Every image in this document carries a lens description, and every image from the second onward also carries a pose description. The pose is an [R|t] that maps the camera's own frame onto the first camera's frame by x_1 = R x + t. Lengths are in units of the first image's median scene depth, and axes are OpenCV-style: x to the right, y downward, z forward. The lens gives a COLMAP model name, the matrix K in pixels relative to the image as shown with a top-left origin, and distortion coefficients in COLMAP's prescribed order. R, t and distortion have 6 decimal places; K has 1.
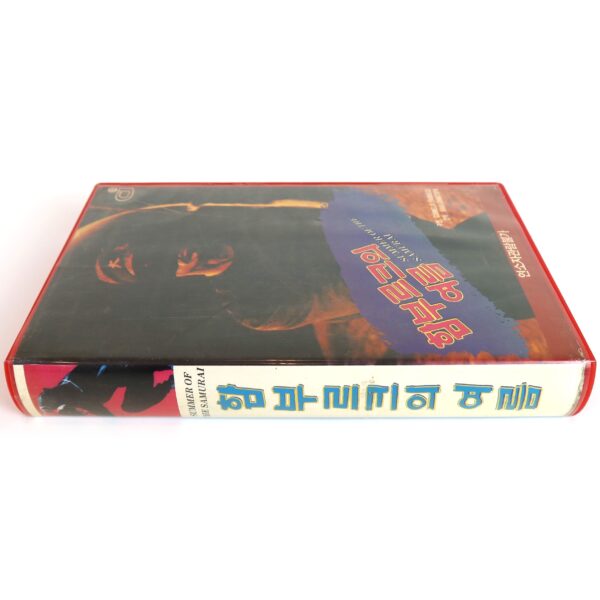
lens RADIAL K [[678.2, 0, 293.2], [0, 678.2, 299.6], [0, 0, 1]] dist [-0.034572, -0.014894]
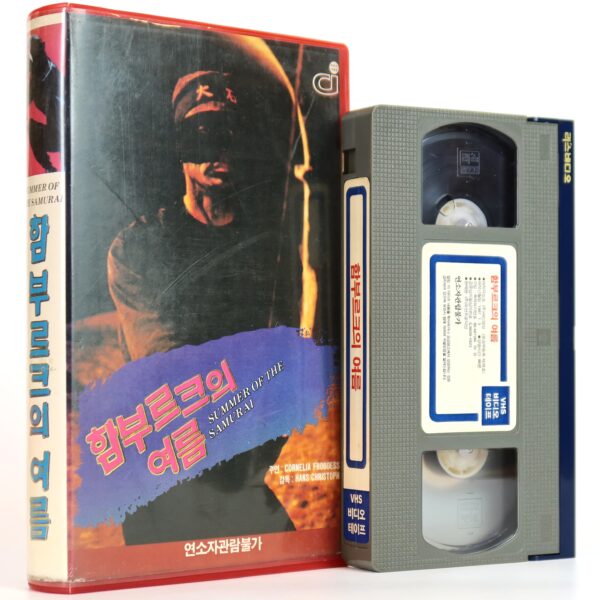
lens RADIAL K [[1996.9, 0, 300.0], [0, 1996.9, 300.0], [0, 0, 1]] dist [-0.018628, 0.193279]
pose [[0.007144, 0.999521, -0.030122, 0.092926], [-0.975281, 0.013617, 0.220549, -0.782631], [0.220853, 0.027802, 0.974911, -1.585715]]
